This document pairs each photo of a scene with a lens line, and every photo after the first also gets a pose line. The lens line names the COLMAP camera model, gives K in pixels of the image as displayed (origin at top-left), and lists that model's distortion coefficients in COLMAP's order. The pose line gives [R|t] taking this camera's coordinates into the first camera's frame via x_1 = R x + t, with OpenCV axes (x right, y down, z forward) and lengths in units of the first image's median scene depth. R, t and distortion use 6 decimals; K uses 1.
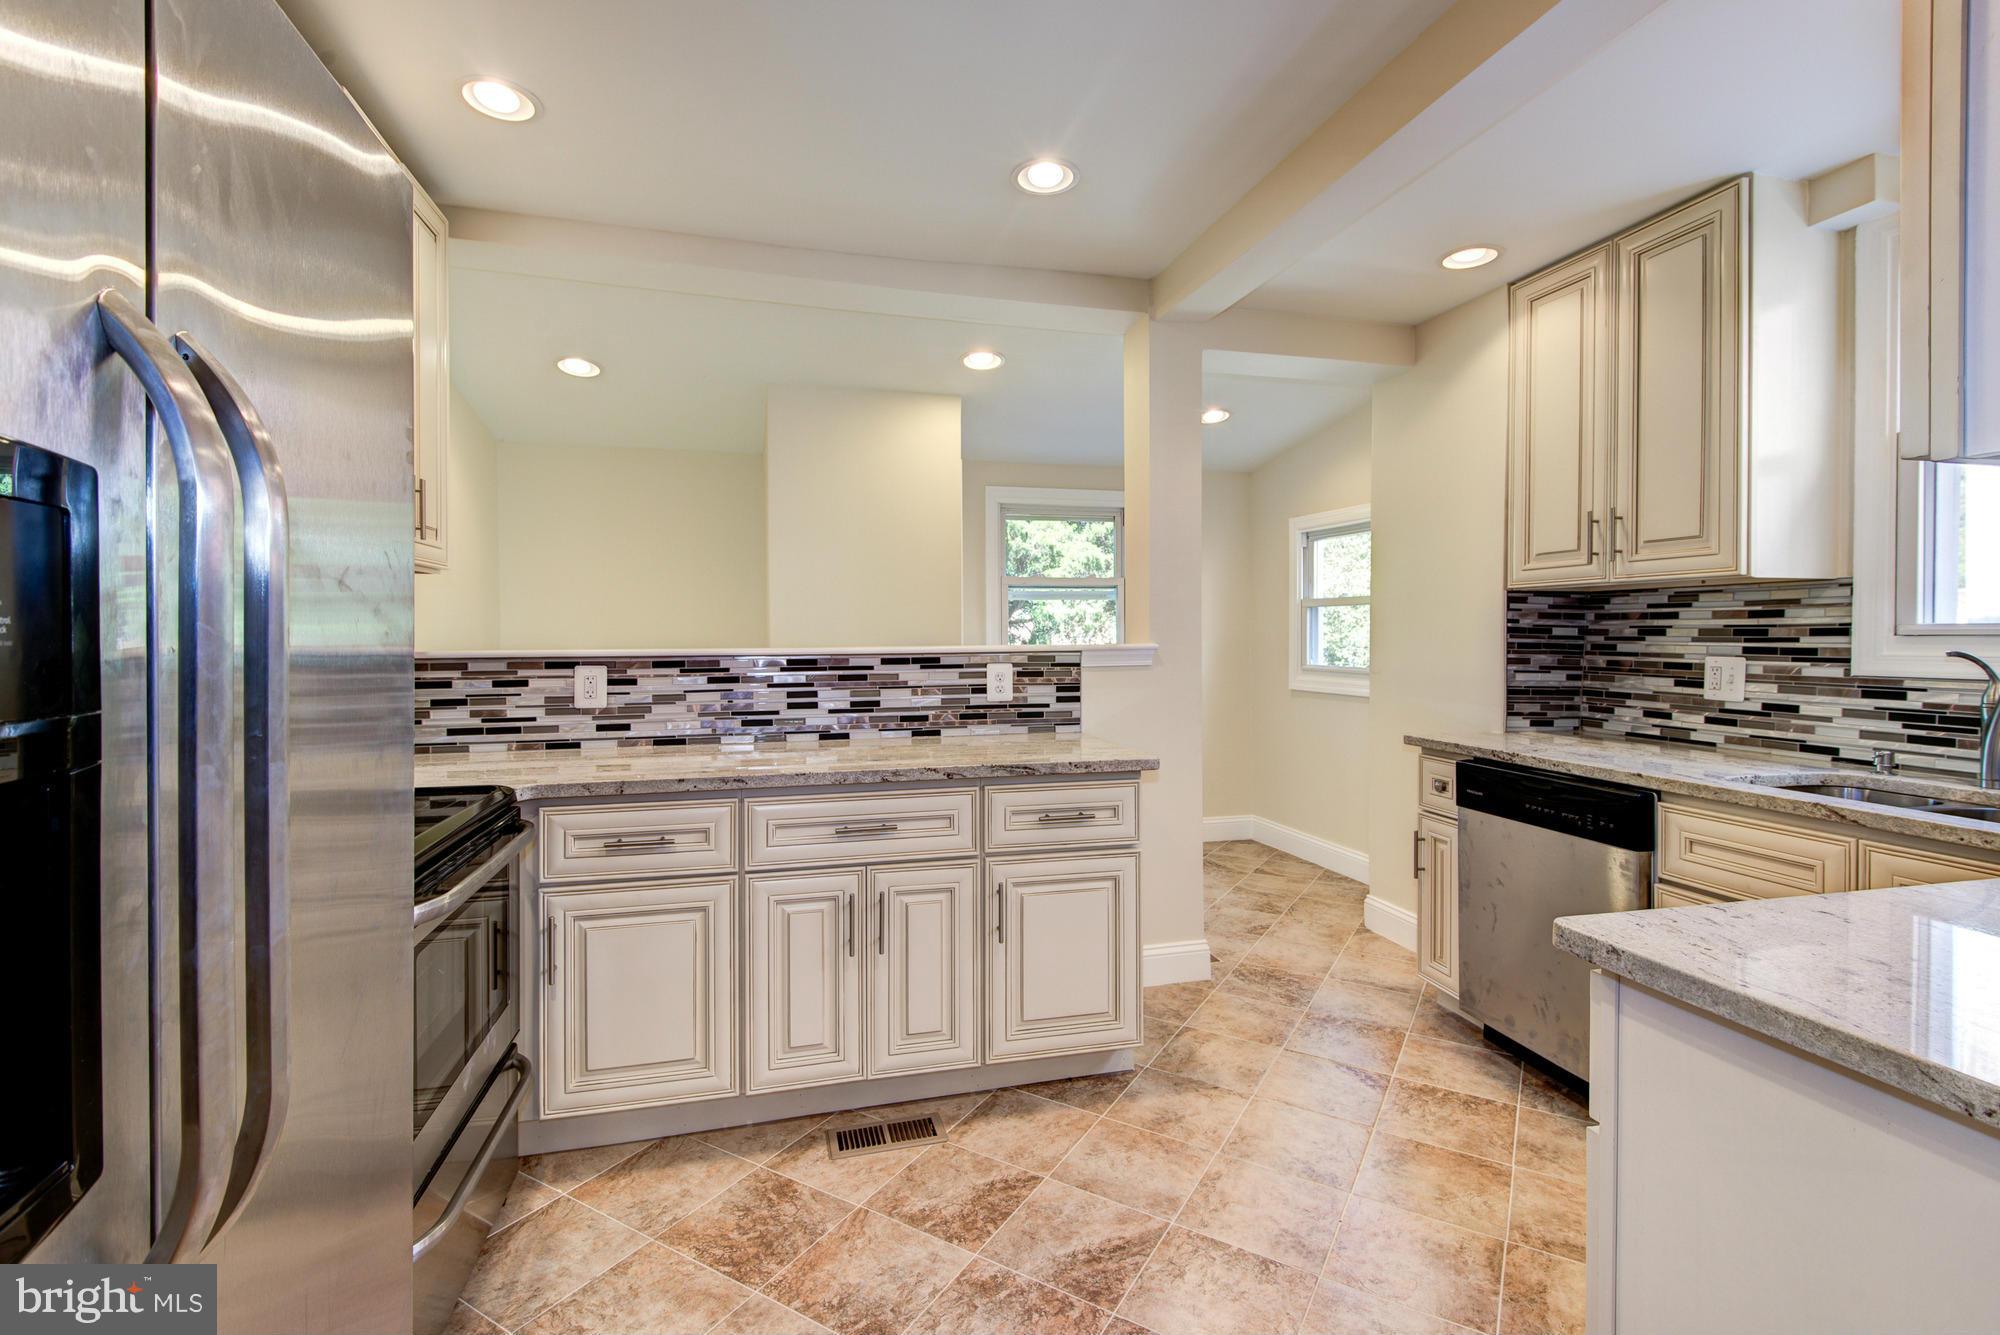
lens RADIAL K [[919.0, 0, 1028.3], [0, 919.0, 659.5], [0, 0, 1]] dist [0.043827, -0.029666]
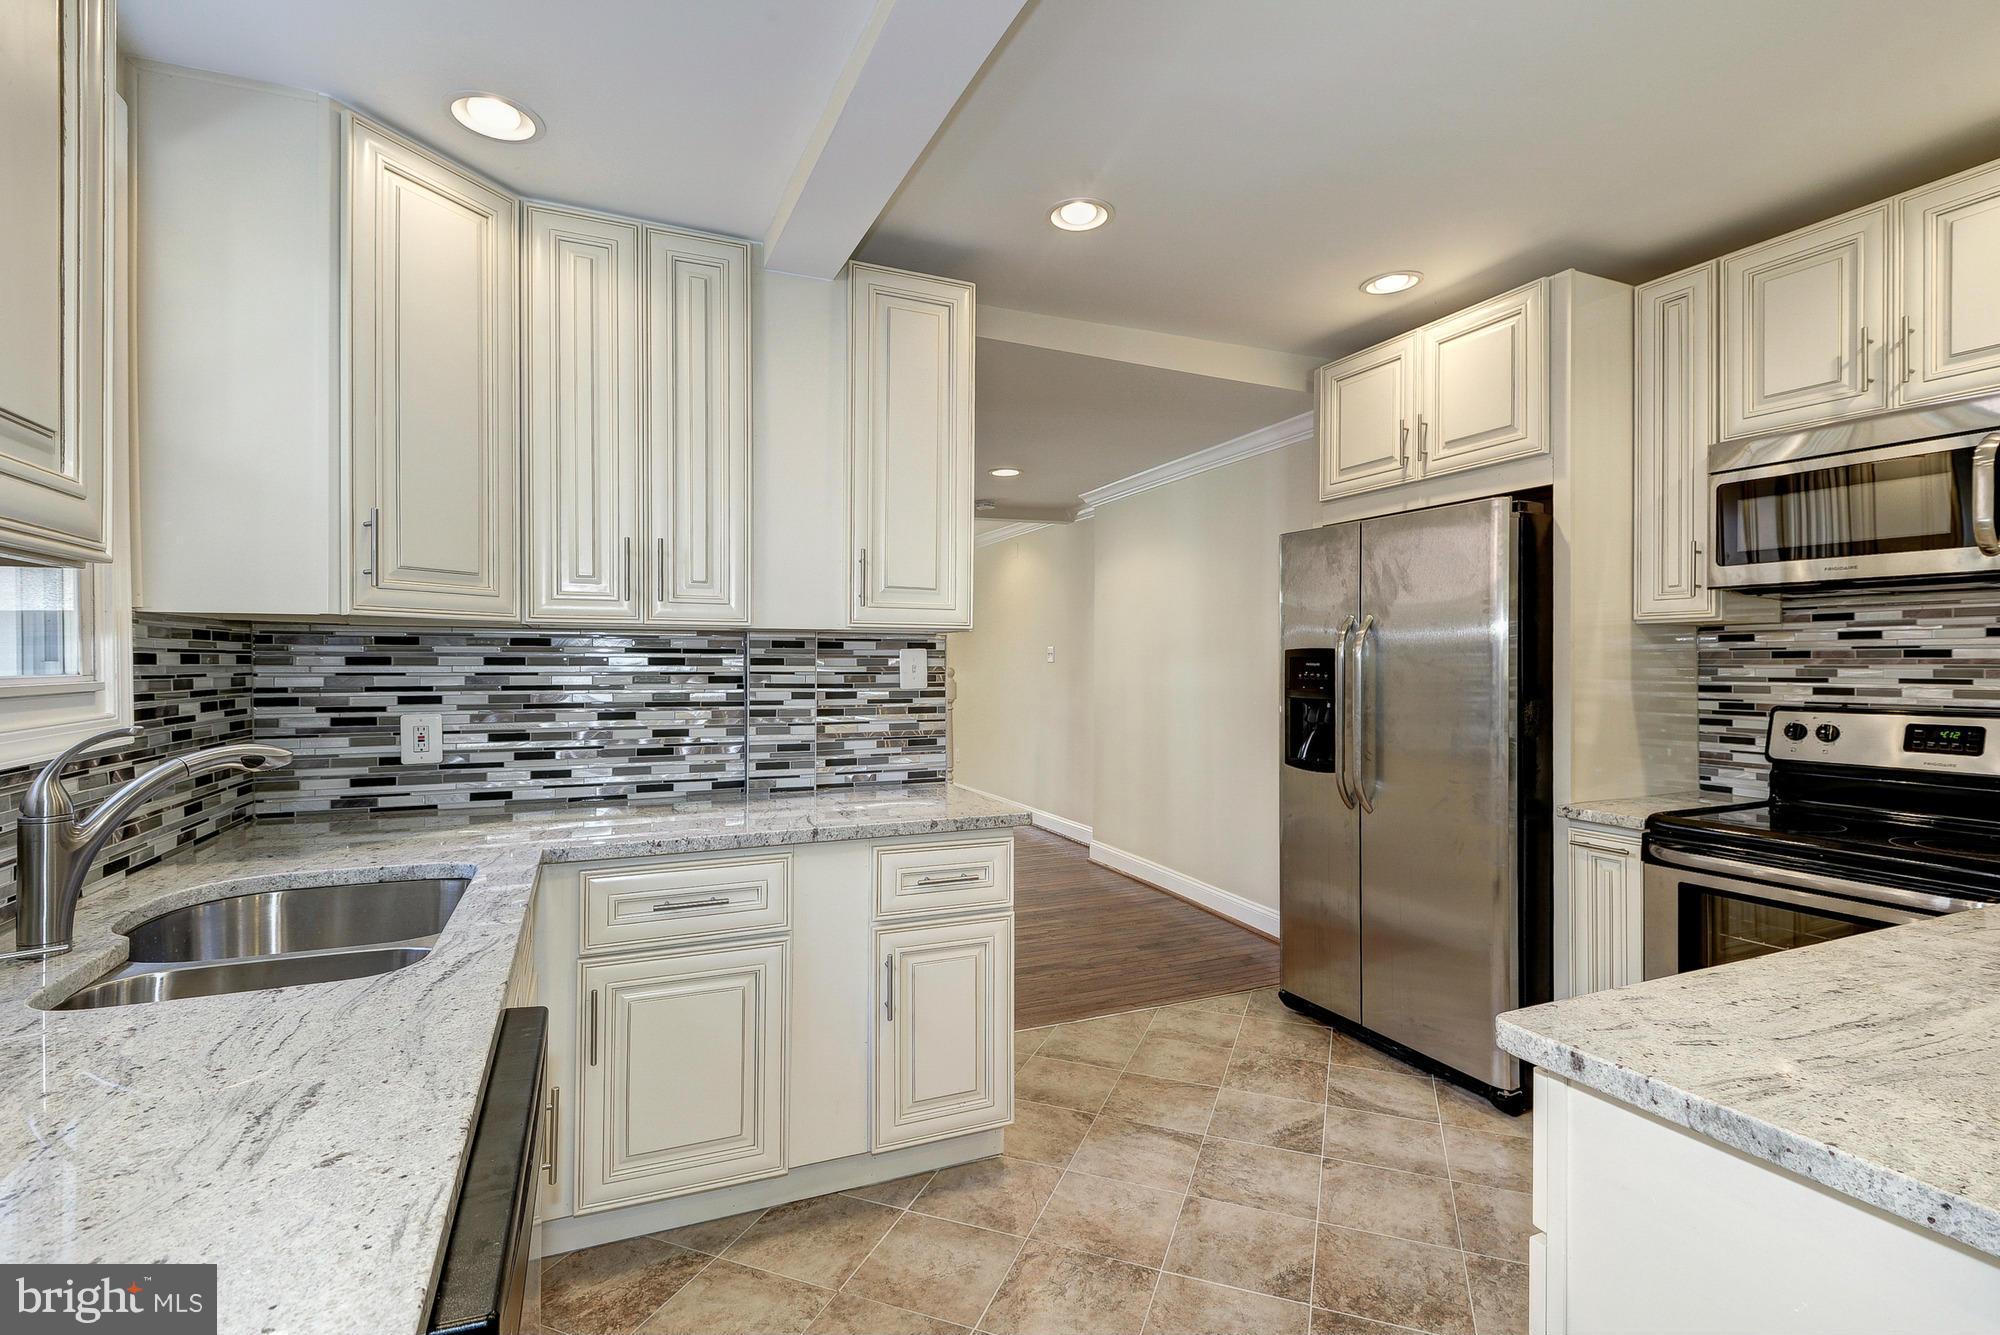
lens RADIAL K [[913.1, 0, 976.0], [0, 913.1, 661.4], [0, 0, 1]] dist [0.031906, -0.017197]
pose [[-0.990220, -0.001593, -0.139506, 0.403197], [-0.005782, 0.999544, 0.029623, -0.054341], [0.139395, 0.030140, -0.989778, 1.271973]]
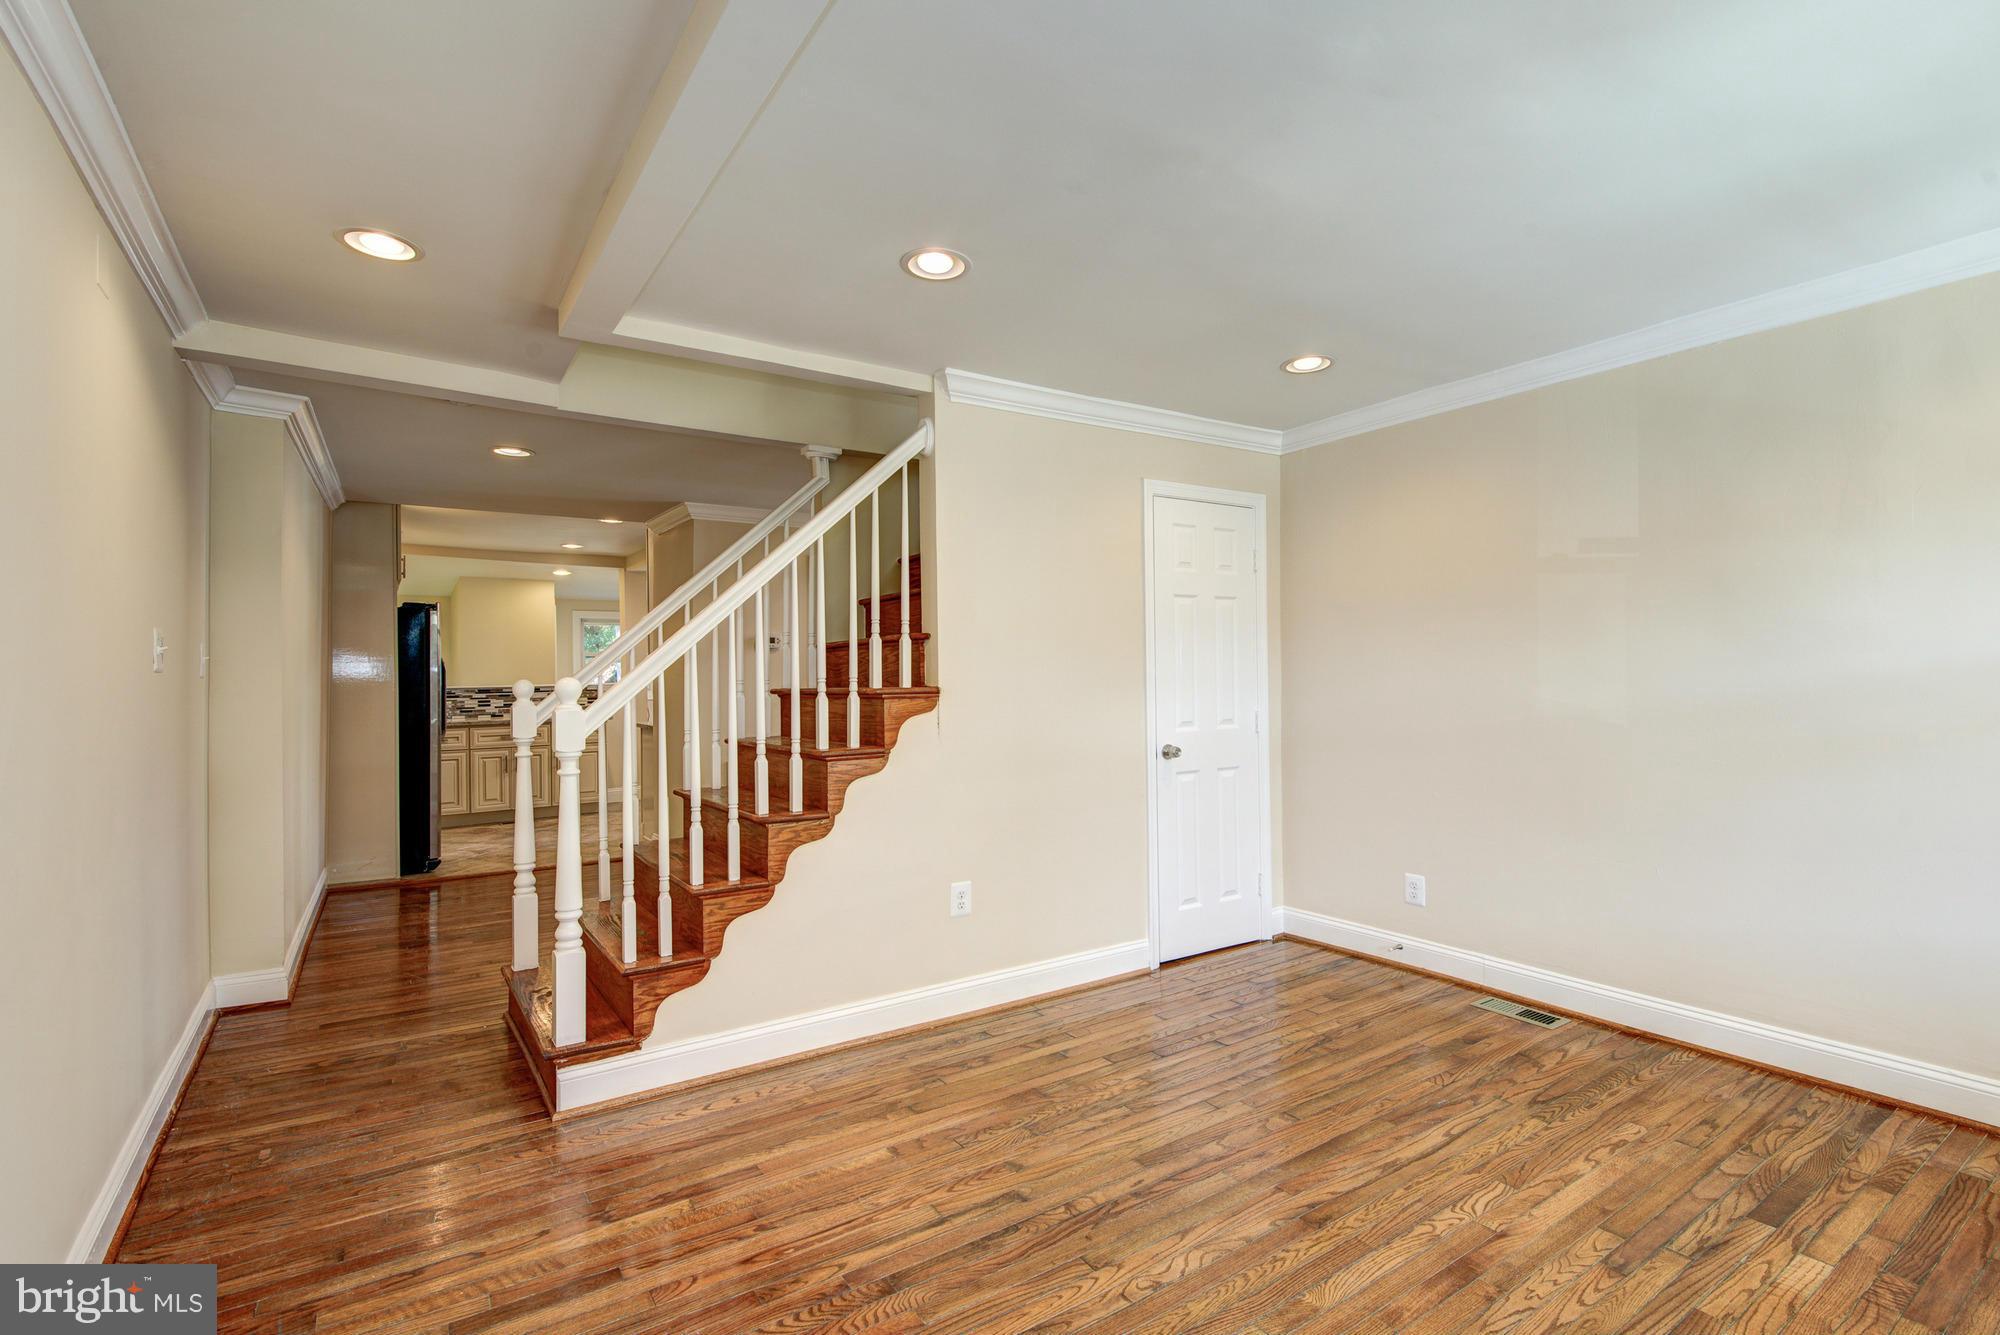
lens RADIAL K [[919.0, 0, 1028.3], [0, 919.0, 659.5], [0, 0, 1]] dist [0.043827, -0.029666]
pose [[0.941752, -0.001353, 0.336305, 0.404090], [0.016845, 0.998926, -0.043153, 0.066033], [-0.335885, 0.046304, 0.940764, -2.471808]]
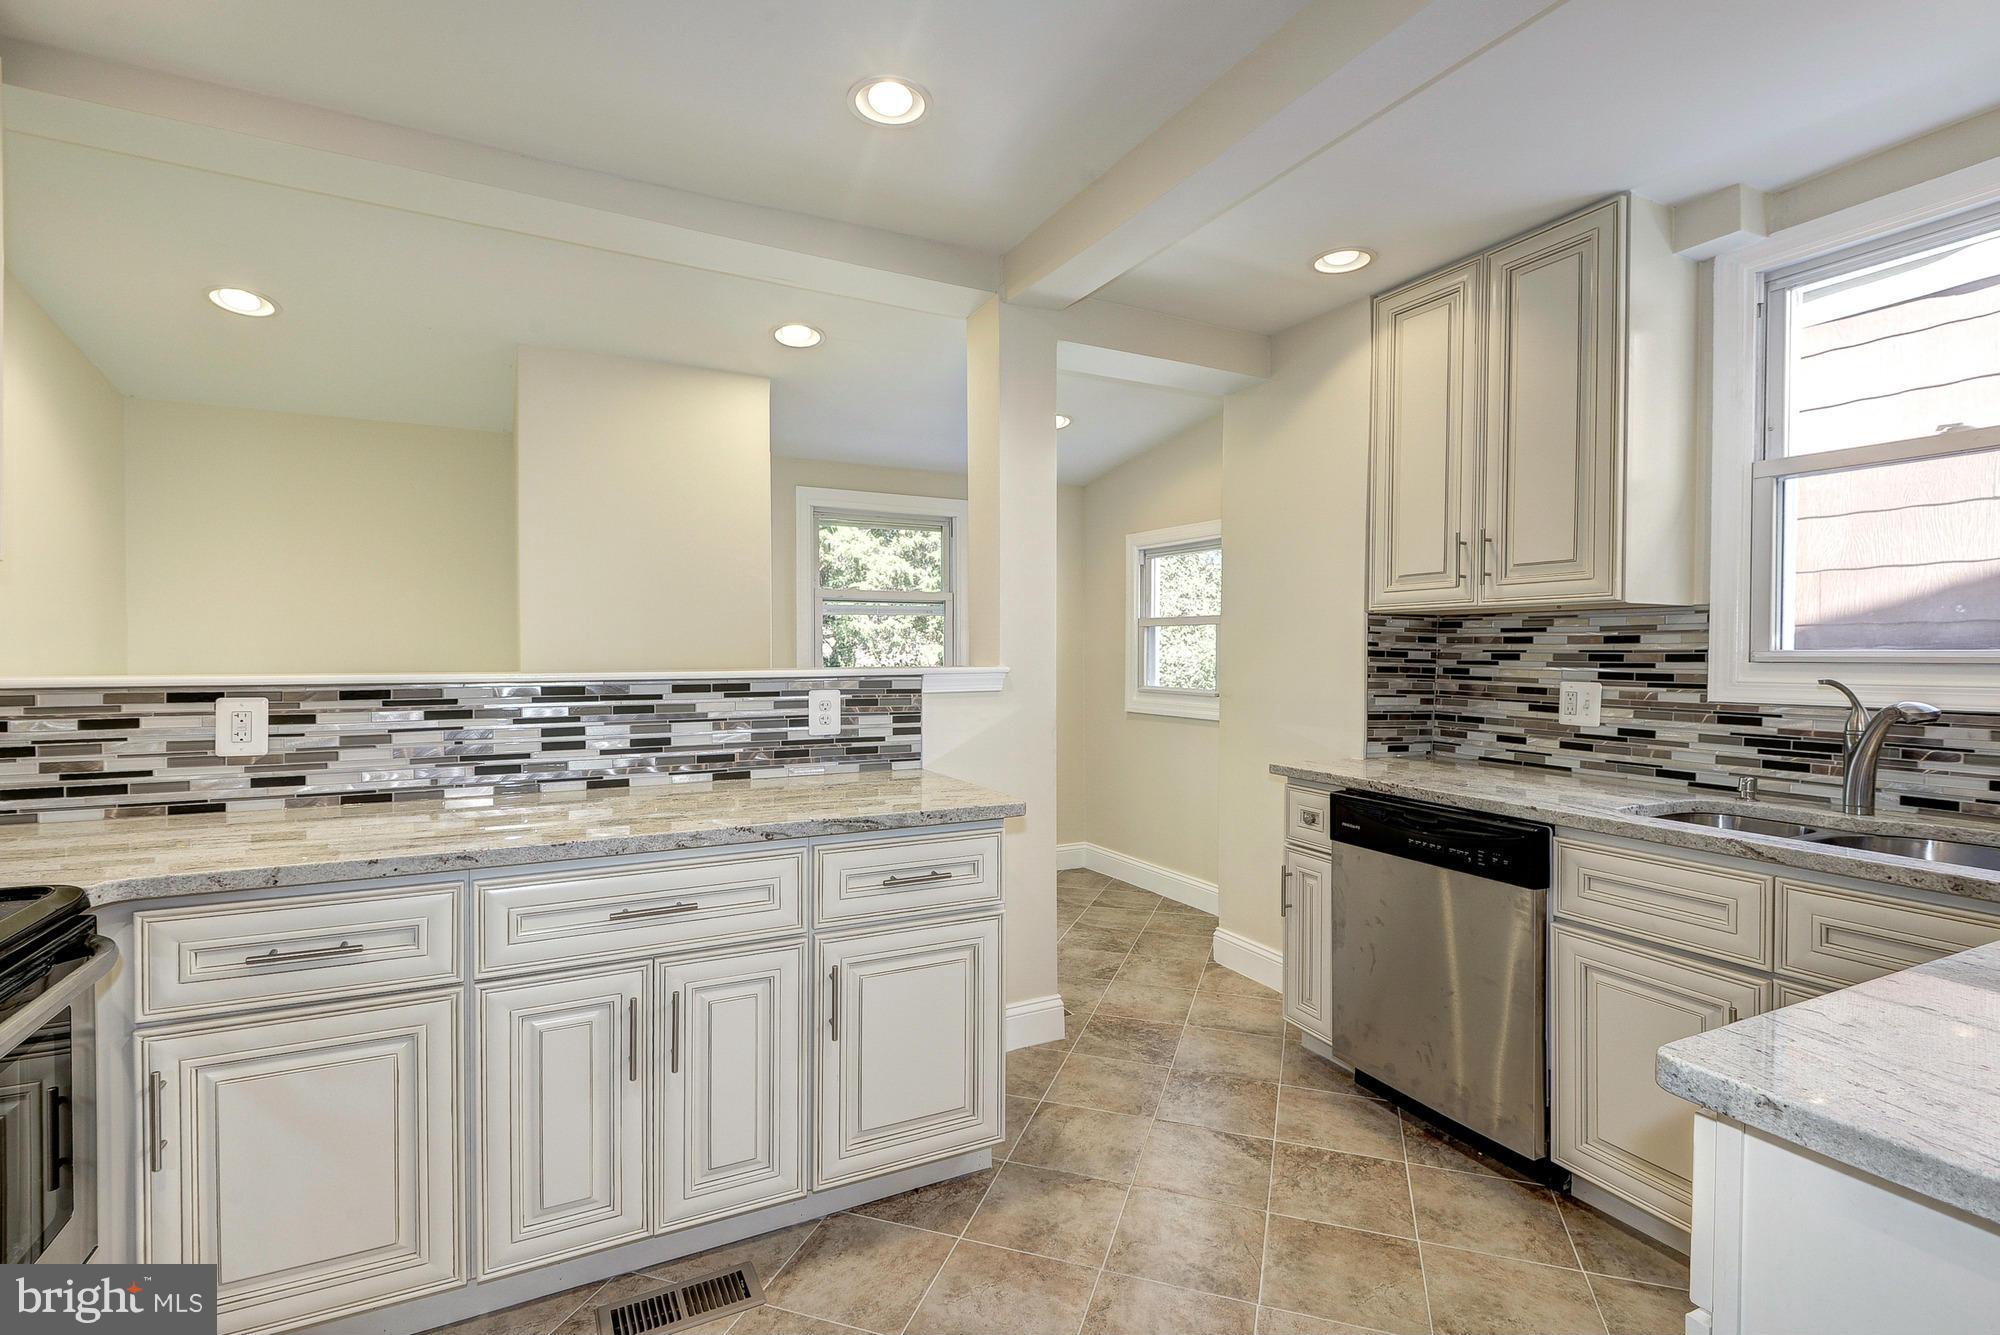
lens RADIAL K [[944.1, 0, 1074.7], [0, 944.1, 667.3], [0, 0, 1]] dist [0.022914, -0.017486]
pose [[0.968995, 0.000409, 0.247079, -0.026741], [0.002361, 0.999938, -0.010916, -0.007434], [-0.247068, 0.011161, 0.968934, 0.124120]]
